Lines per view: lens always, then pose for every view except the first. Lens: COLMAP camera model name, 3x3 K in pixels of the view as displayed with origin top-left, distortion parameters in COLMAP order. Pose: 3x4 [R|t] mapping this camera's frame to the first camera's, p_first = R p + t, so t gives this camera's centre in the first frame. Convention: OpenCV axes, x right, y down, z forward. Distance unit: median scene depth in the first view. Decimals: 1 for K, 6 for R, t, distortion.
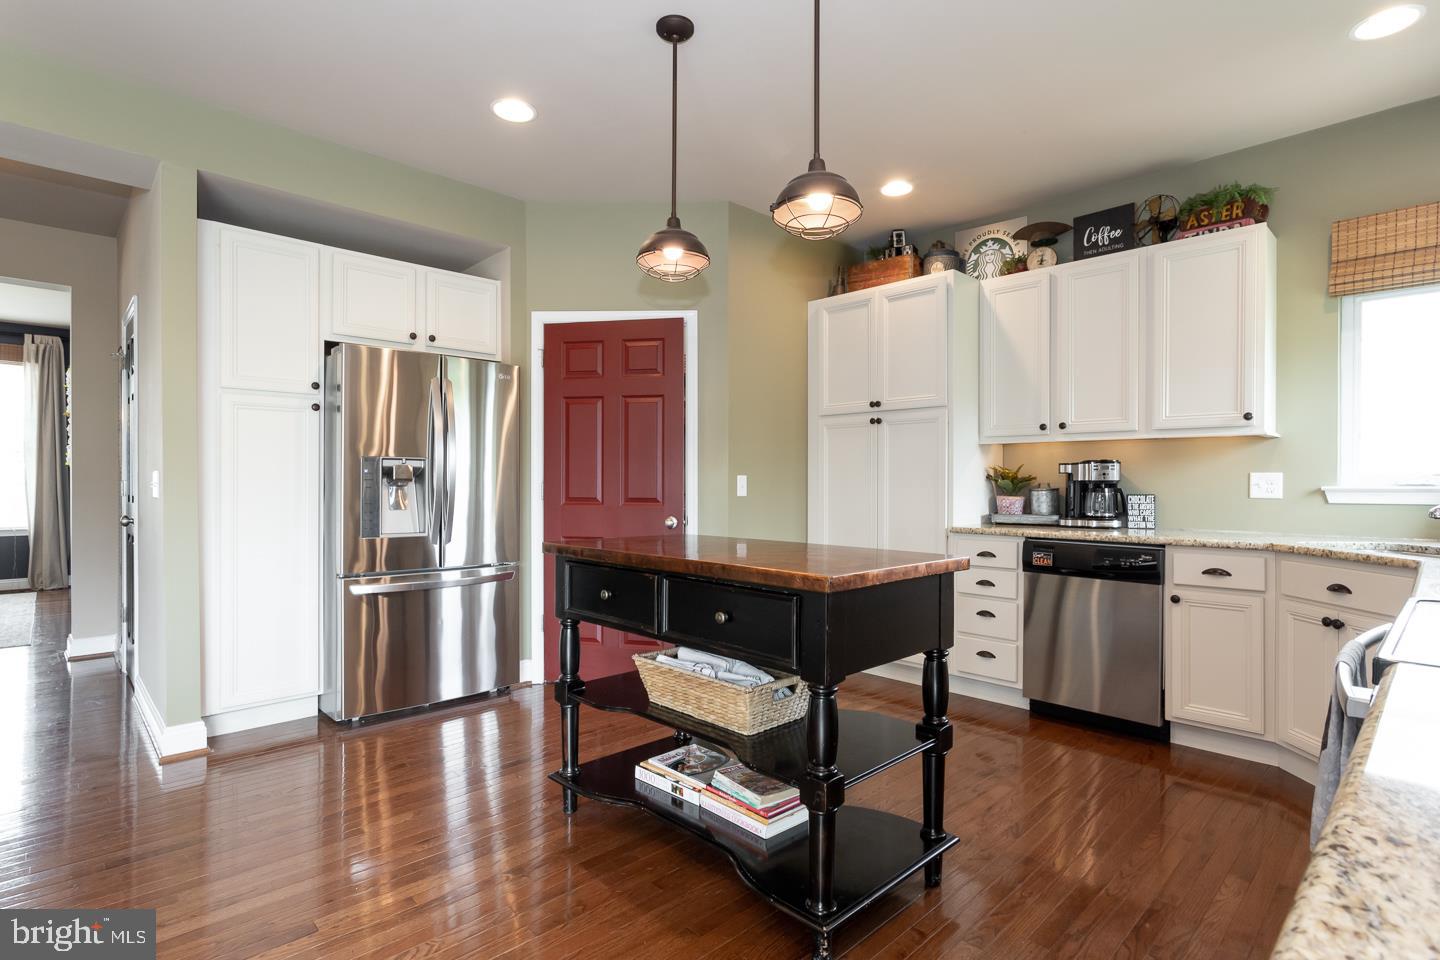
lens RADIAL K [[704.5, 0, 689.2], [0, 704.5, 478.2], [0, 0, 1]] dist [-0.026760, 0.000613]
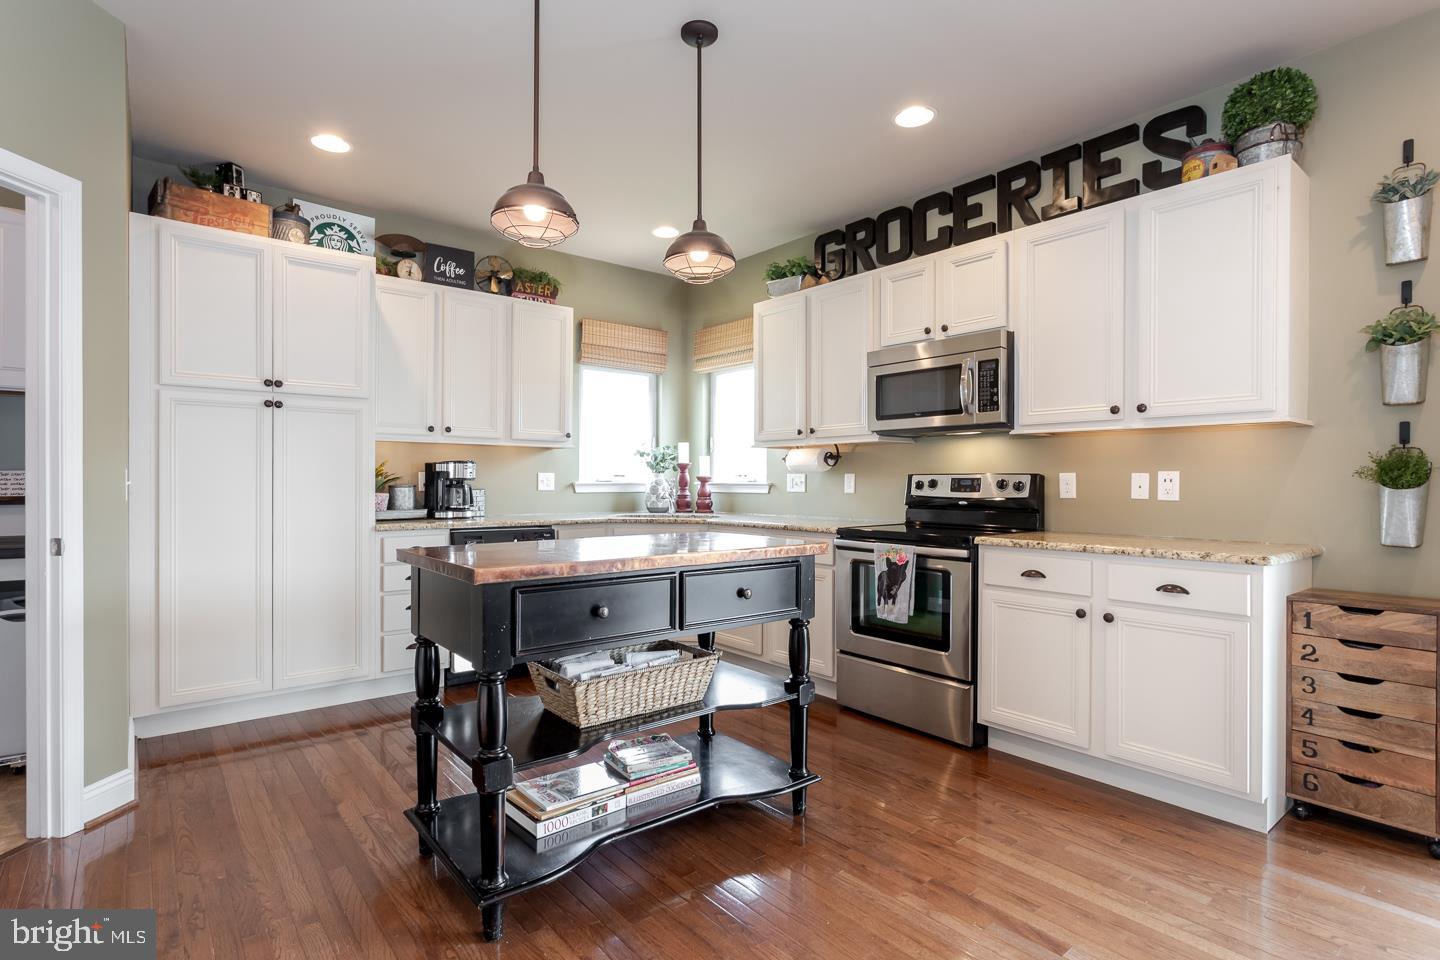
lens RADIAL K [[717.4, 0, 704.8], [0, 717.4, 481.9], [0, 0, 1]] dist [-0.001078, 0.001384]
pose [[0.066432, -0.001727, 0.997789, -0.592788], [-0.002942, 0.999994, 0.001926, 0.006444], [-0.997787, -0.003063, 0.066426, 0.499722]]
